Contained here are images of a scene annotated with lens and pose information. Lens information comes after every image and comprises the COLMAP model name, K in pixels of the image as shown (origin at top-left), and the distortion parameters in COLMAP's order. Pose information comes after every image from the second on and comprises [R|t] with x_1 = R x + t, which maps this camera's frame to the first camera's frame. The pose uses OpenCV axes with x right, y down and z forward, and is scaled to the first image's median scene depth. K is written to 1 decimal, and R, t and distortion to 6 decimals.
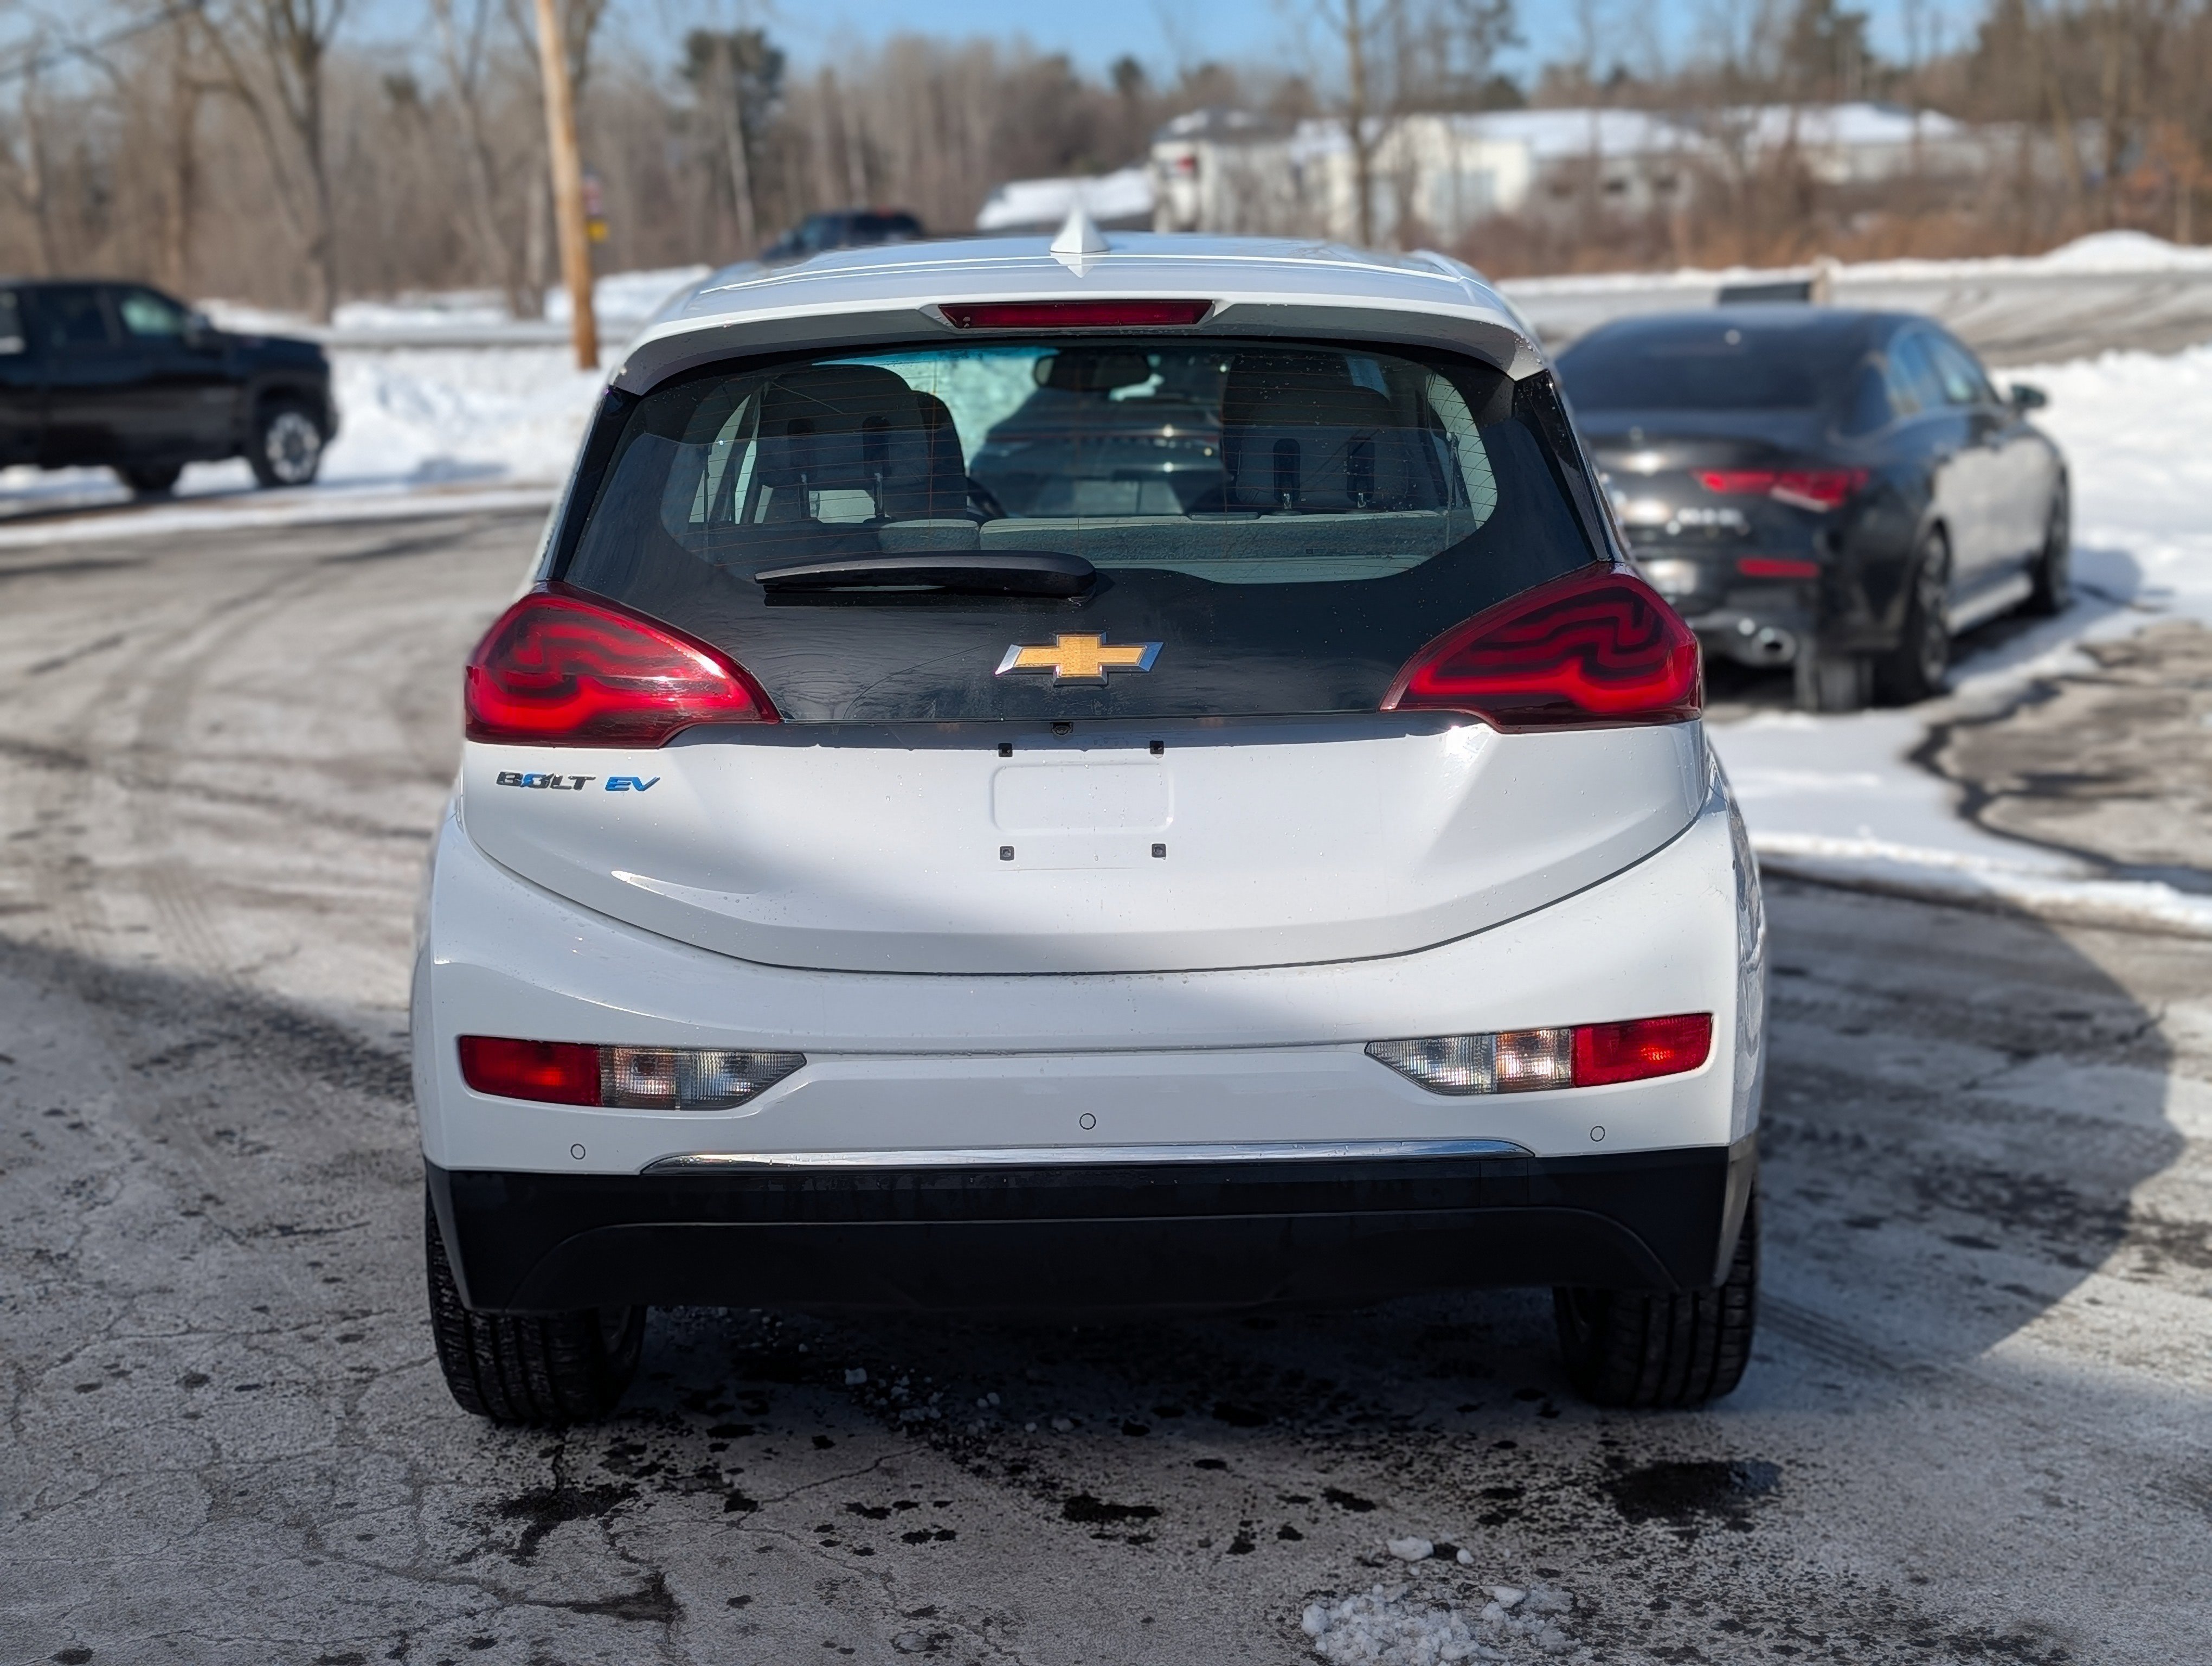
lens RADIAL K [[3244.9, 0, 1104.1], [0, 3244.9, 790.5], [0, 0, 1]] dist [0.020654, 0.000000]
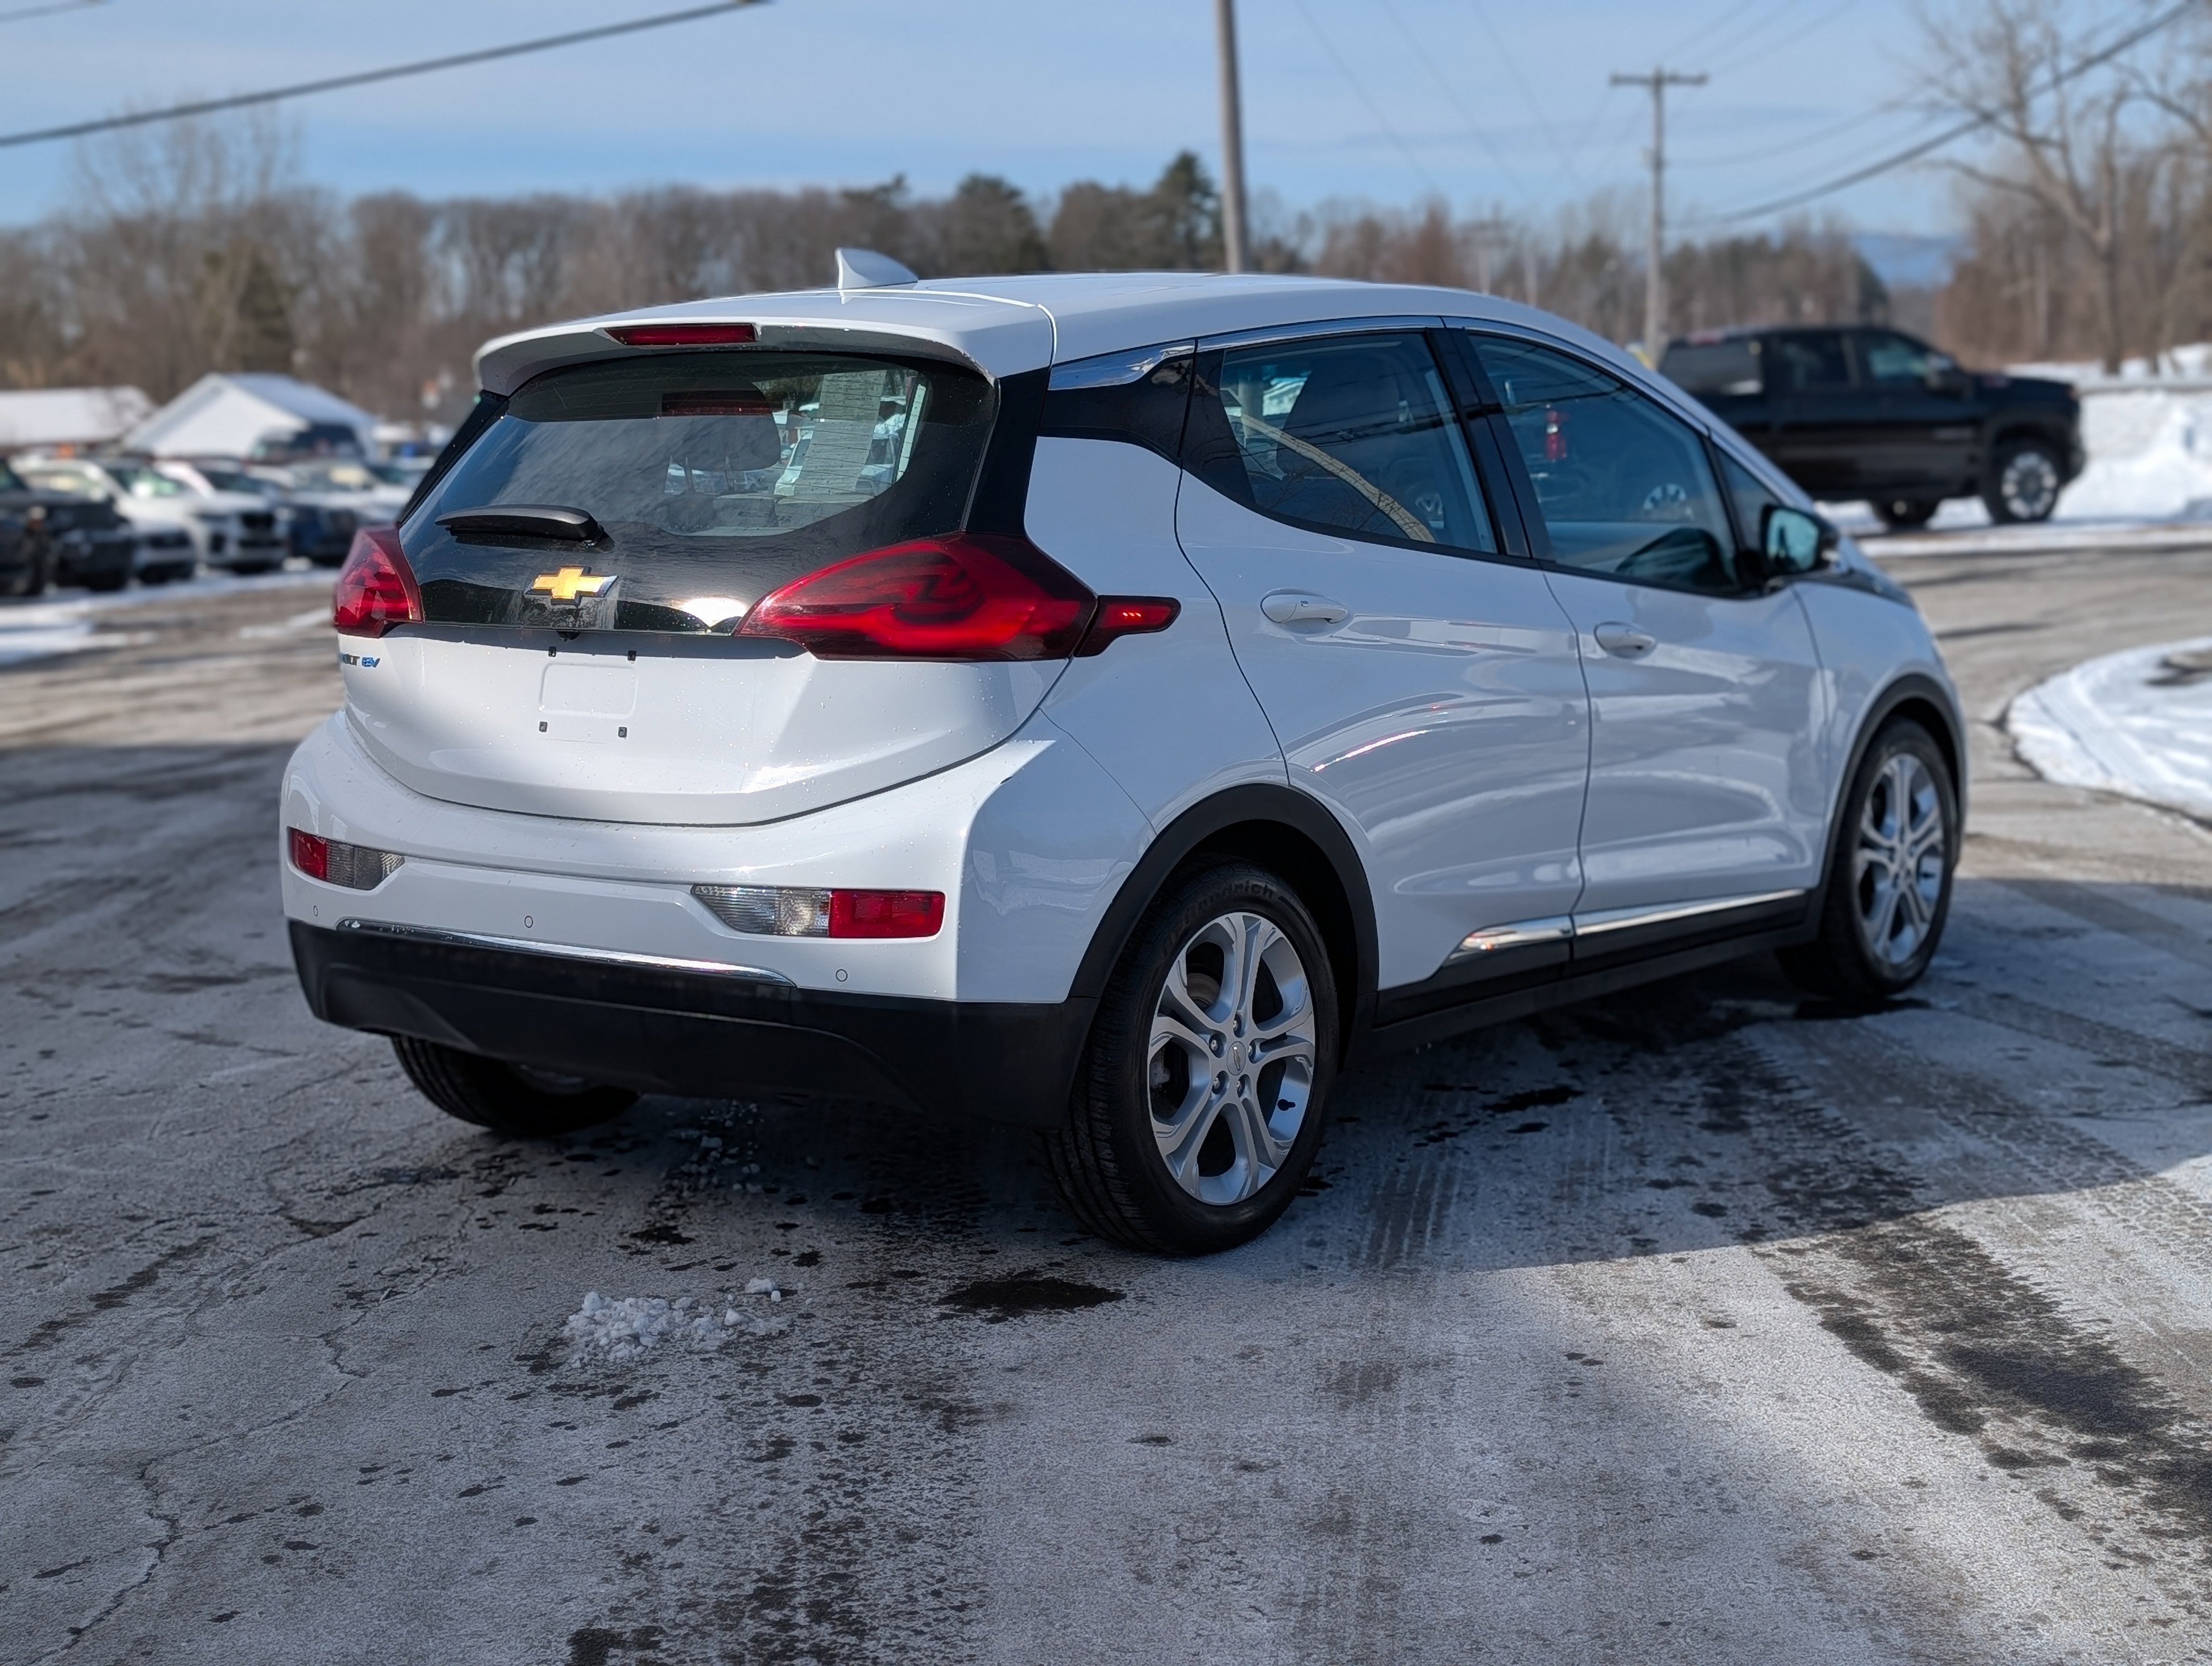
lens RADIAL K [[3244.9, 0, 1117.5], [0, 3244.9, 830.3], [0, 0, 1]] dist [0.020654, 0.000000]
pose [[0.791092, 0.084294, -0.605861, 0.605957], [-0.085935, 0.995952, 0.026359, 0.003734], [0.605630, 0.031213, 0.795134, 0.031107]]
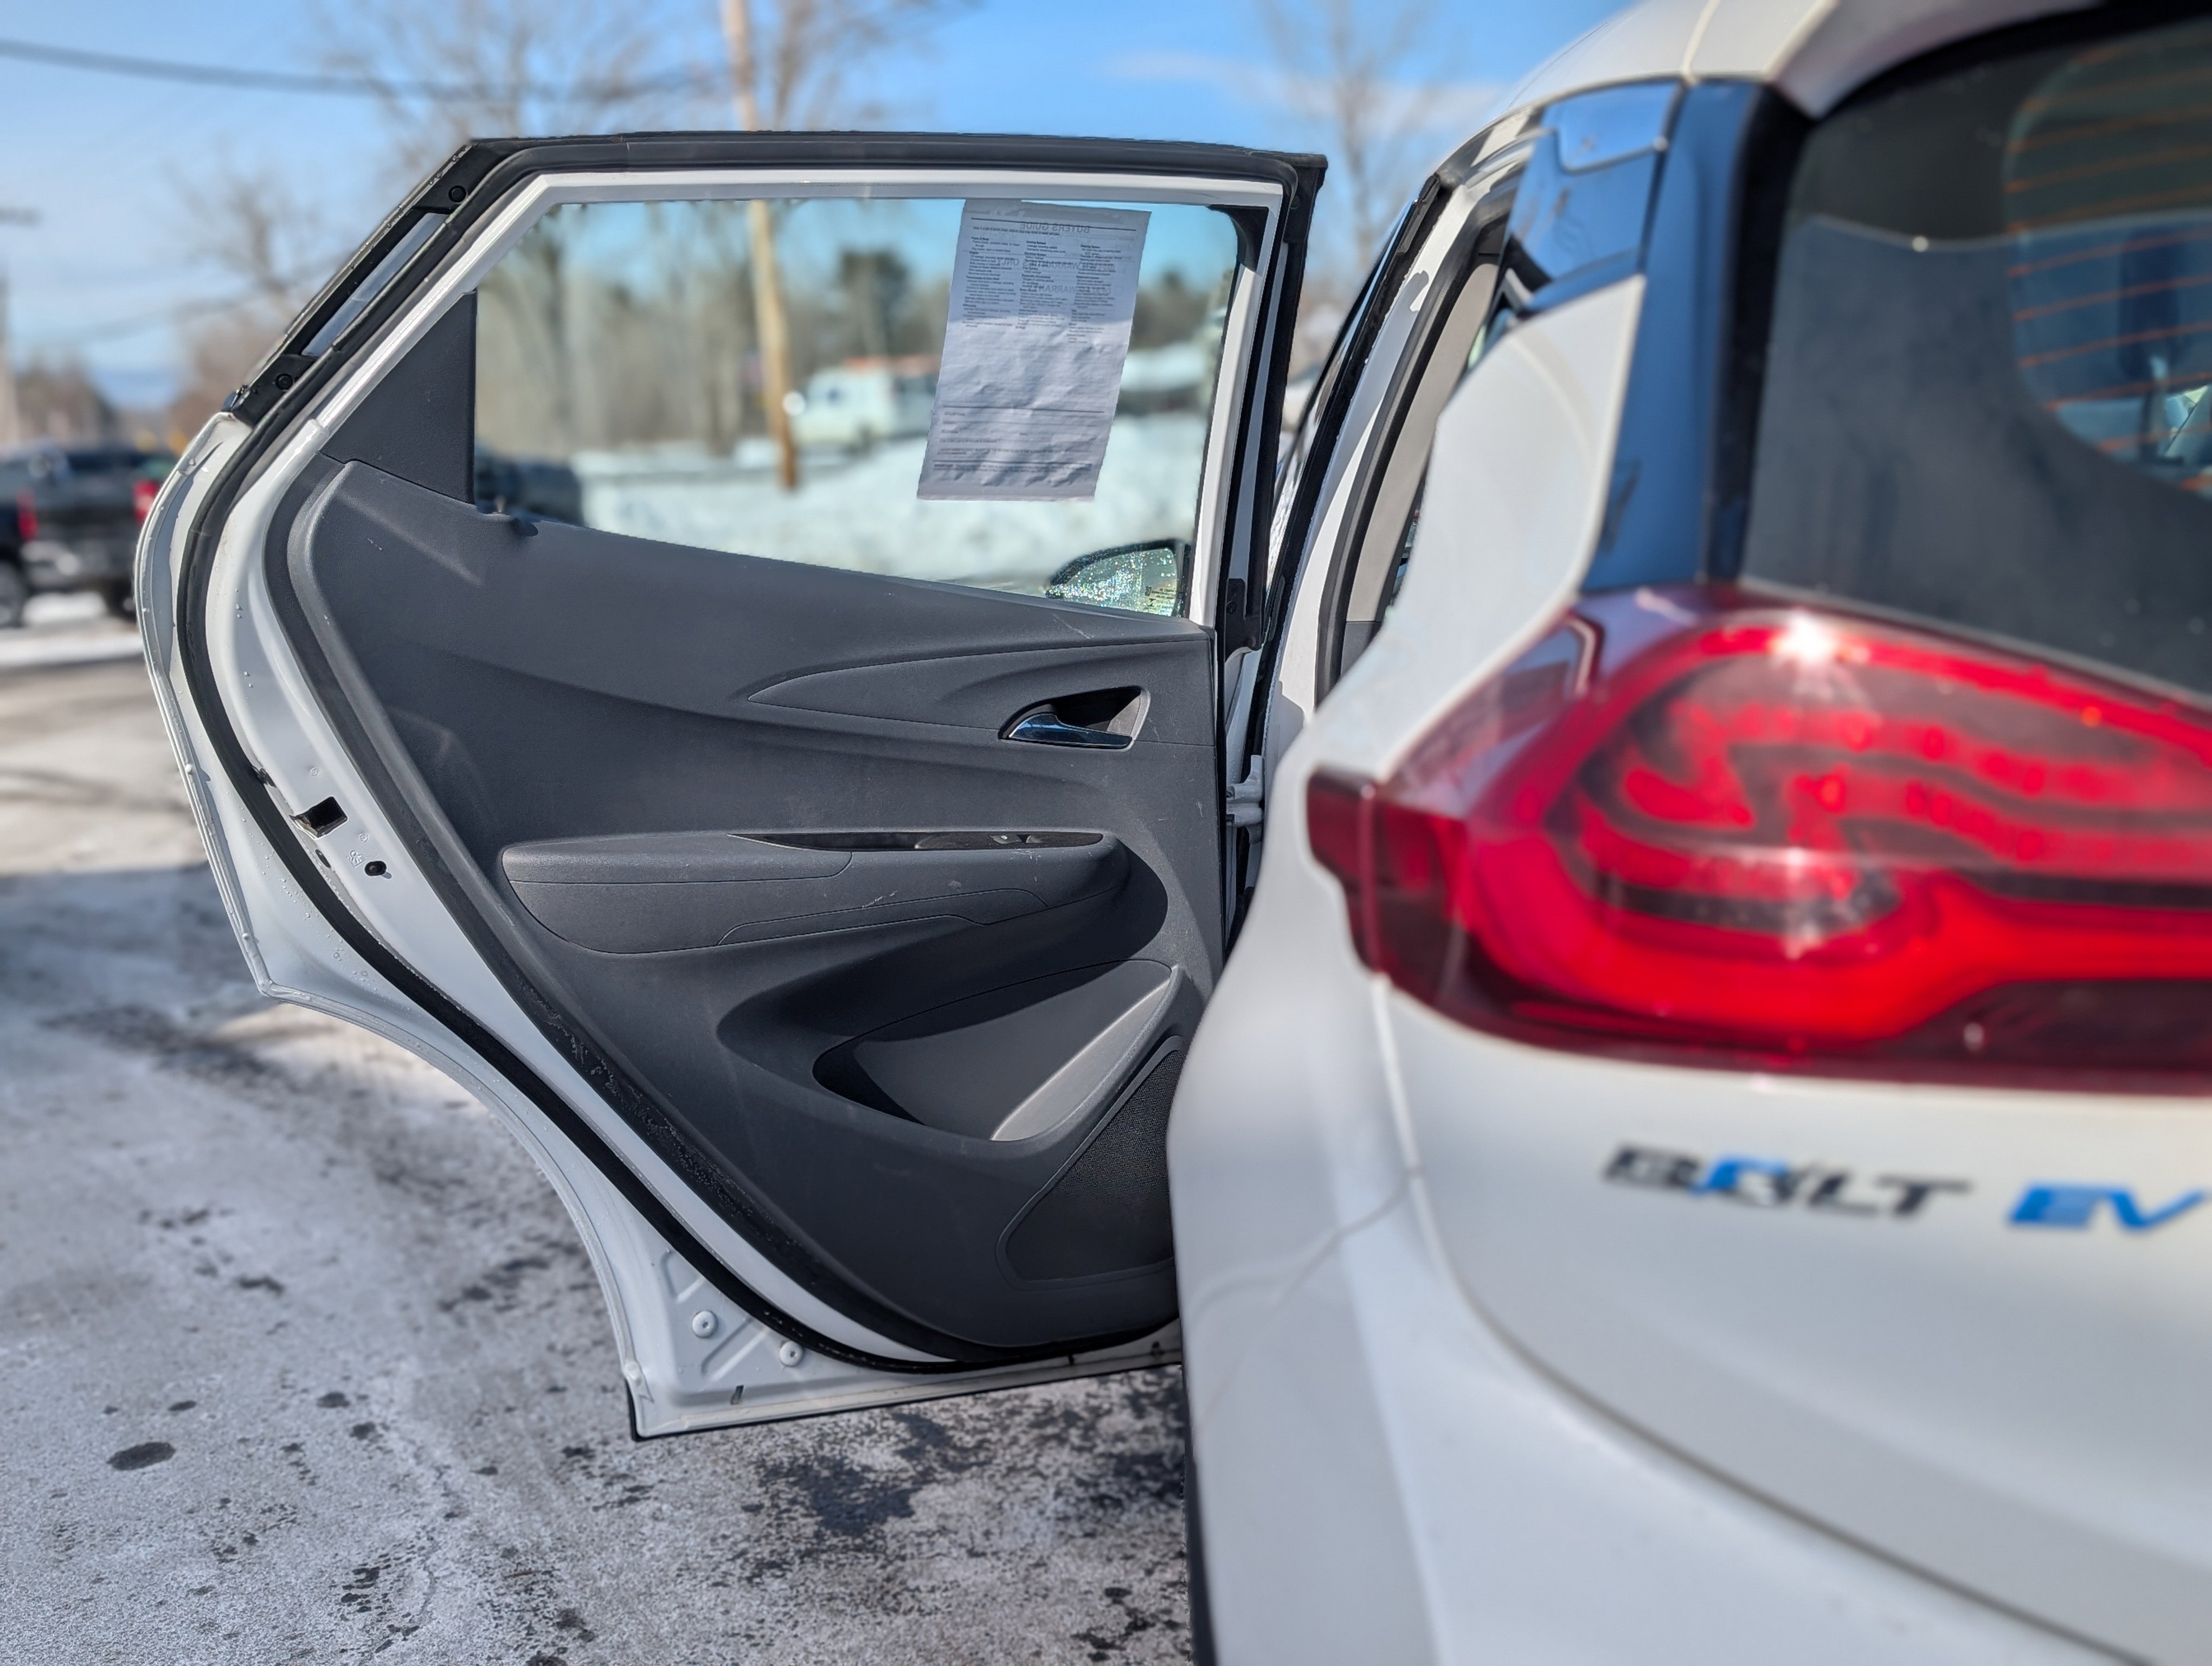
lens RADIAL K [[2454.9, 0, 974.4], [0, 2454.9, 827.4], [0, 0, 1]] dist [0.009392, 0.000000]
pose [[0.997765, 0.003282, -0.066733, -0.144476], [-0.003369, 0.999994, -0.001187, -0.022910], [0.066728, 0.001409, 0.997770, 0.462853]]
